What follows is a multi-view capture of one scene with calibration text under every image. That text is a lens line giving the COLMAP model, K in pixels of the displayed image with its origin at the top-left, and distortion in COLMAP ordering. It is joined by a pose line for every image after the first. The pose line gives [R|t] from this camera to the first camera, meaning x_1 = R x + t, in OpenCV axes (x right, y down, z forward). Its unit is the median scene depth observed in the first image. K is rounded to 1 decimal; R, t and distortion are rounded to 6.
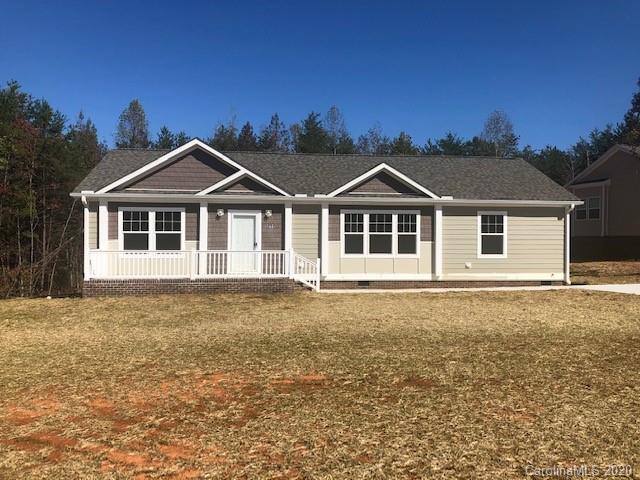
lens RADIAL K [[518.9, 0, 320.0], [0, 518.9, 240.0], [0, 0, 1]] dist [0.101063, 0.000097]
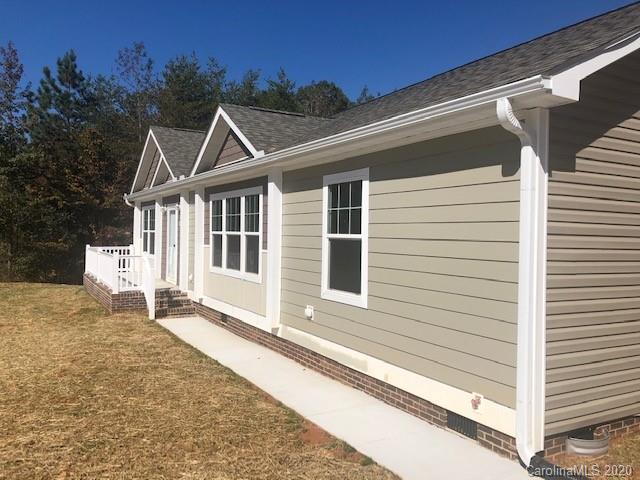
lens RADIAL K [[518.9, 0, 320.0], [0, 518.9, 240.0], [0, 0, 1]] dist [0.101063, 0.000097]
pose [[0.389331, 0.011666, -0.921024, 0.672122], [-0.029149, 0.999575, 0.000340, -0.007928], [0.920637, 0.026715, 0.389506, 0.875396]]
